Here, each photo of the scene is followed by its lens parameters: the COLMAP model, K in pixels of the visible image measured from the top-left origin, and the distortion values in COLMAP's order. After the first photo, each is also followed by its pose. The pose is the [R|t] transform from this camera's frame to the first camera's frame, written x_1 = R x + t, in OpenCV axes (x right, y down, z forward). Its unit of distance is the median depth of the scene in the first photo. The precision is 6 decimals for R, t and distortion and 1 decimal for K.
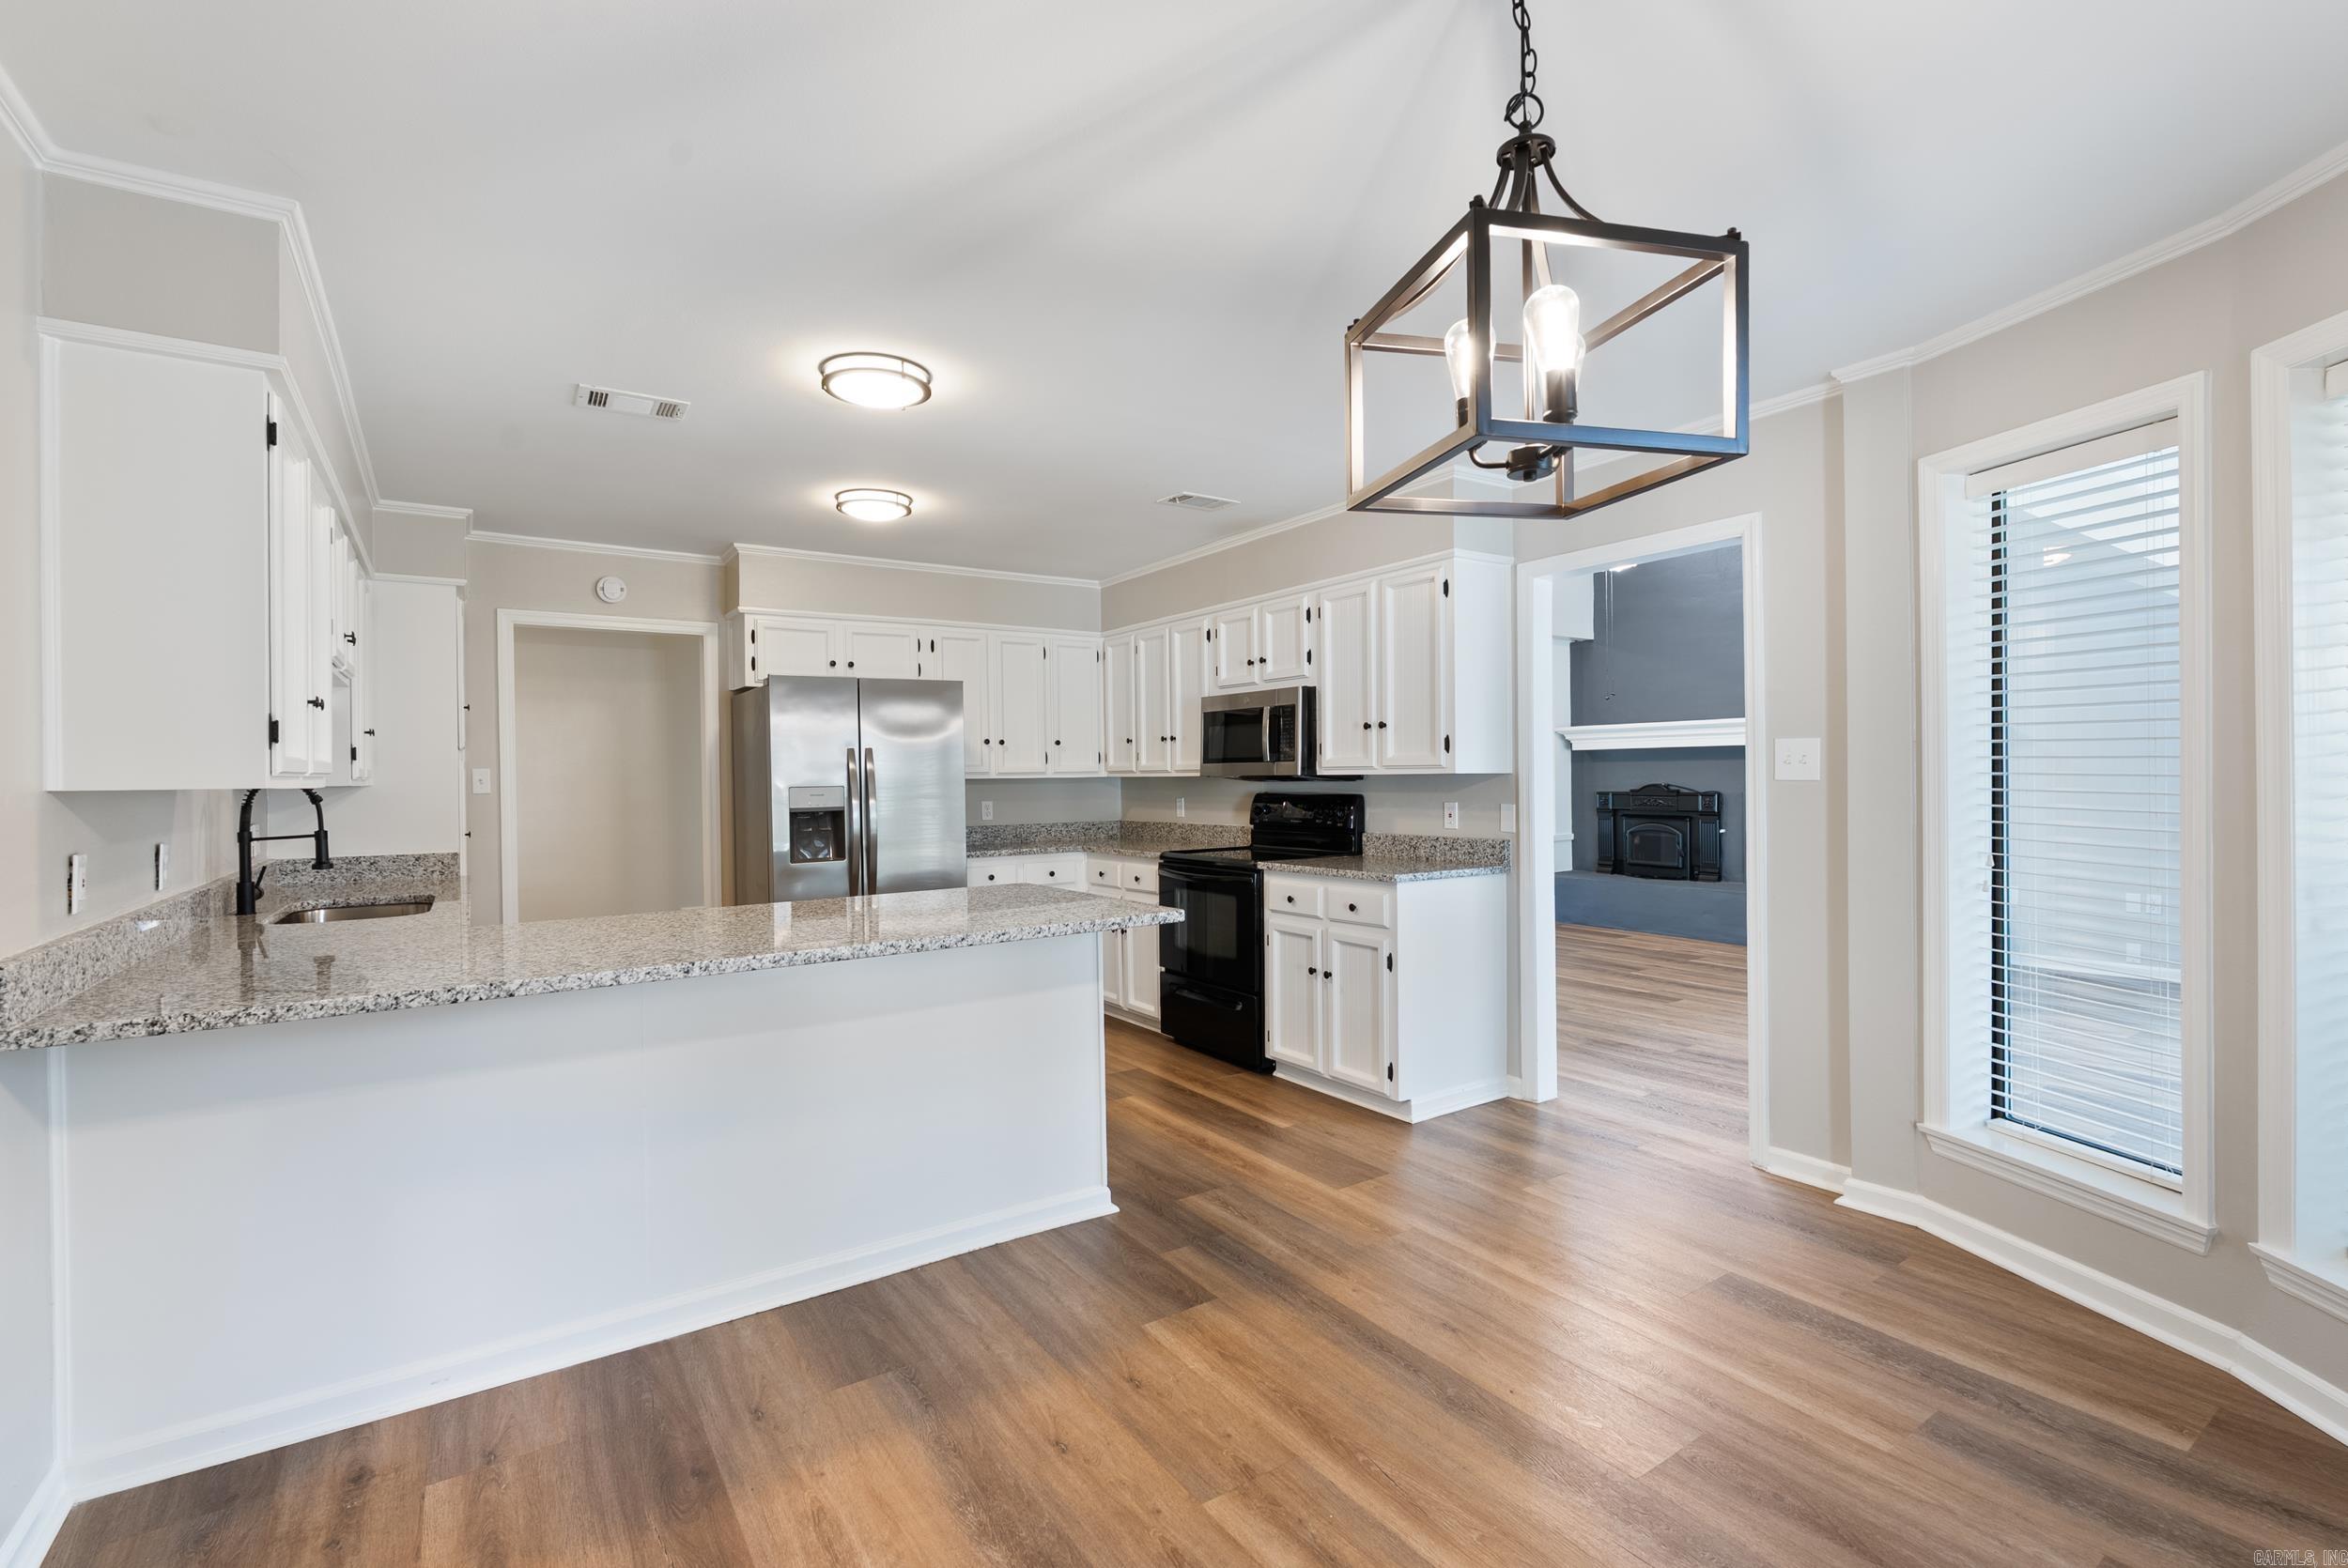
lens RADIAL K [[1038.5, 0, 1180.2], [0, 1038.5, 771.1], [0, 0, 1]] dist [-0.007436, 0.001444]
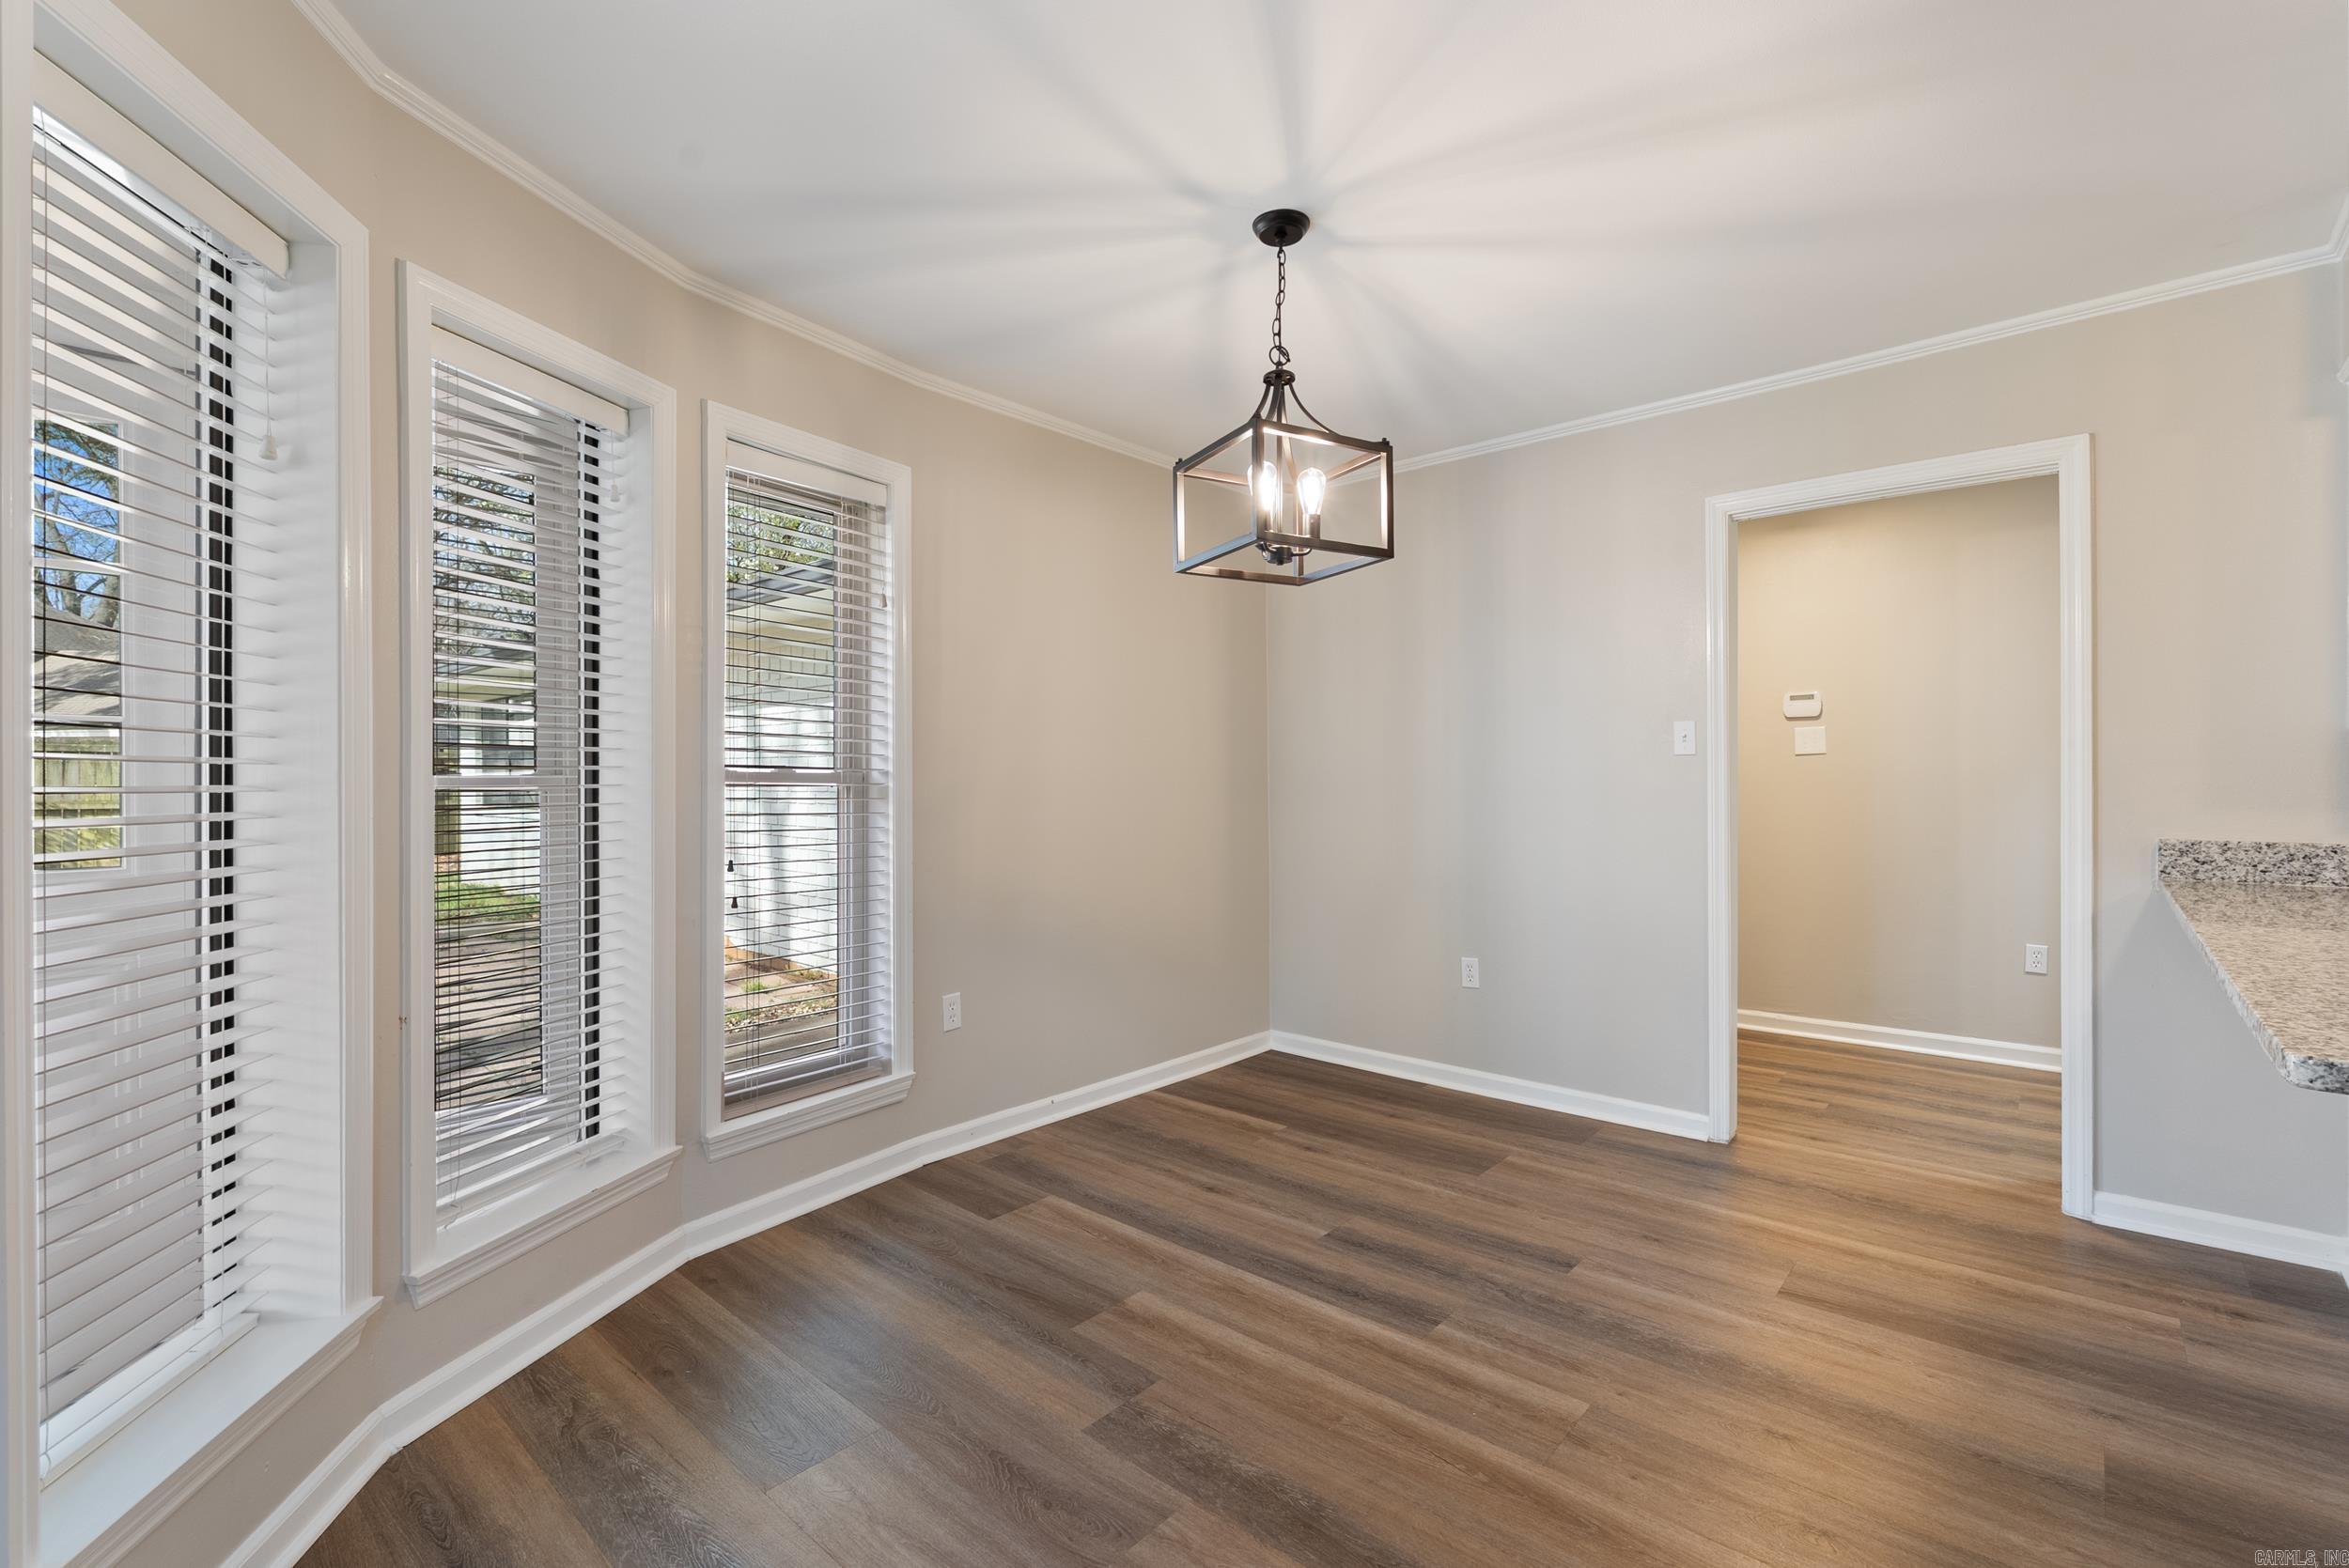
lens RADIAL K [[1039.0, 0, 1174.2], [0, 1039.0, 773.6], [0, 0, 1]] dist [-0.007436, 0.001444]
pose [[-0.968699, 0.015871, -0.247731, 0.303831], [0.016628, 0.999861, -0.000961, 0.023124], [0.247682, -0.005050, -0.968828, 0.849204]]
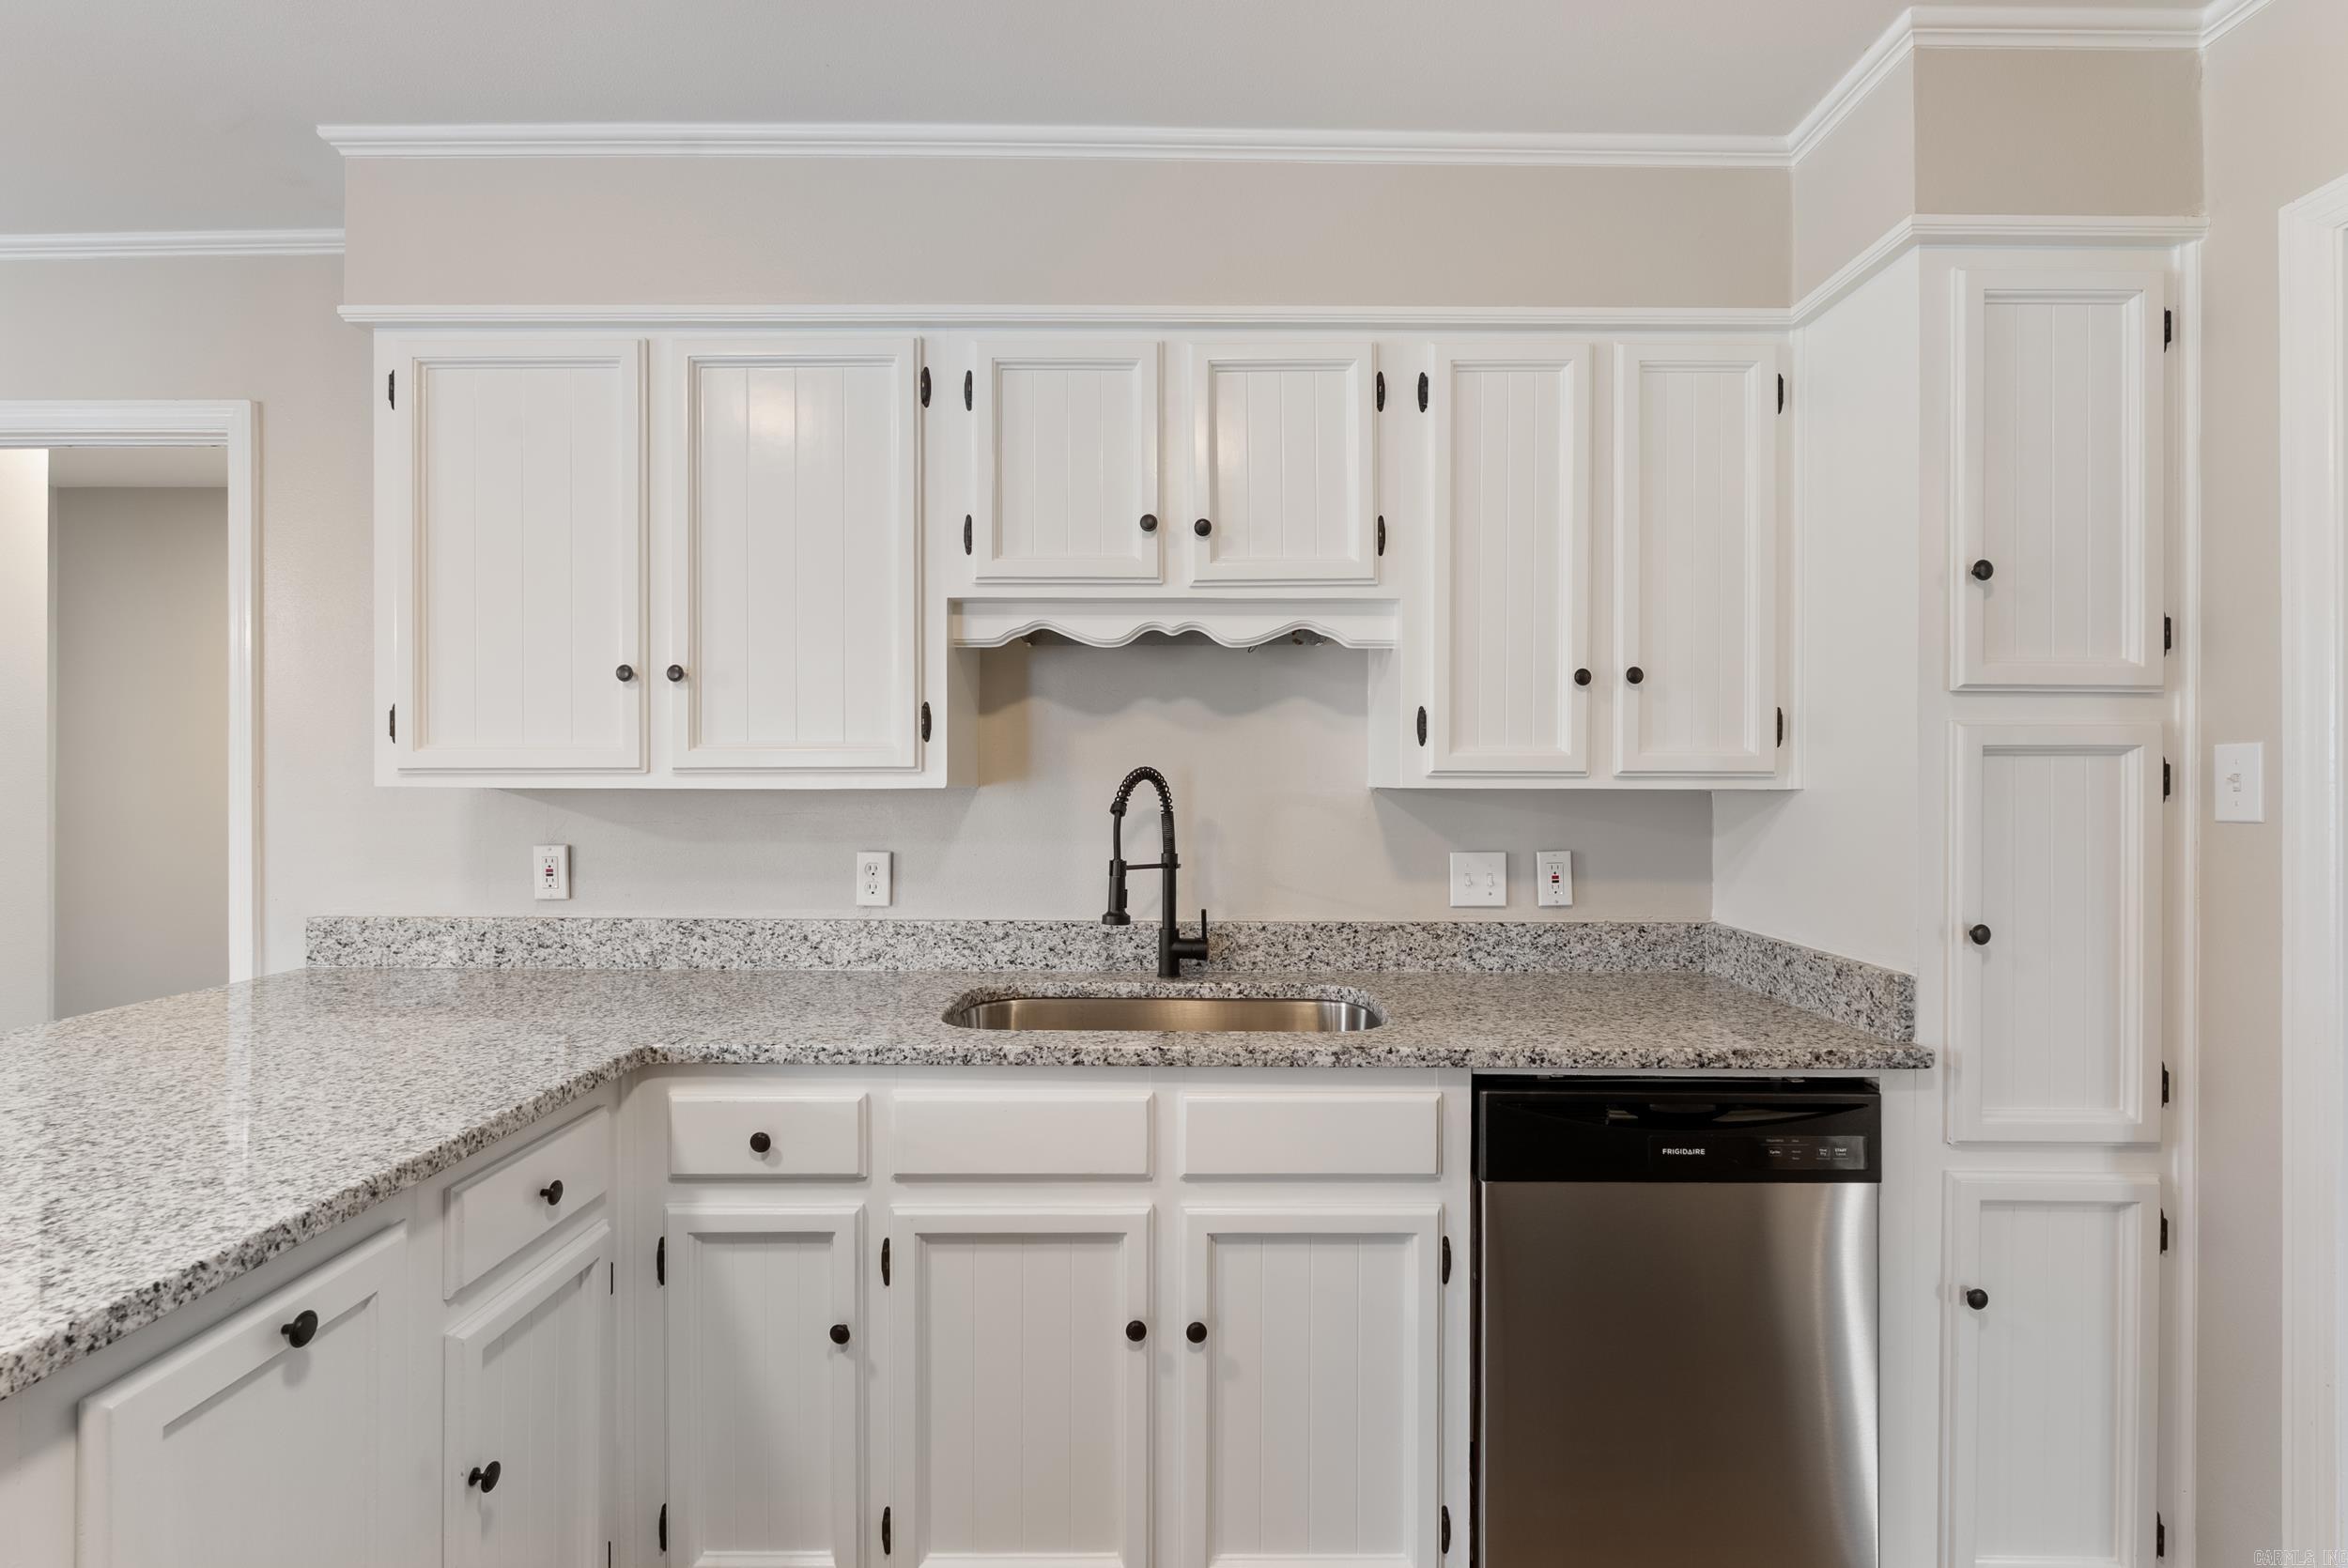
lens RADIAL K [[1038.5, 0, 1173.1], [0, 1038.5, 778.7], [0, 0, 1]] dist [-0.007436, 0.001444]
pose [[-0.567263, 0.009357, -0.823484, -0.262213], [0.008424, 0.999949, 0.005560, 0.005115], [0.823494, -0.003783, -0.567313, 1.026639]]
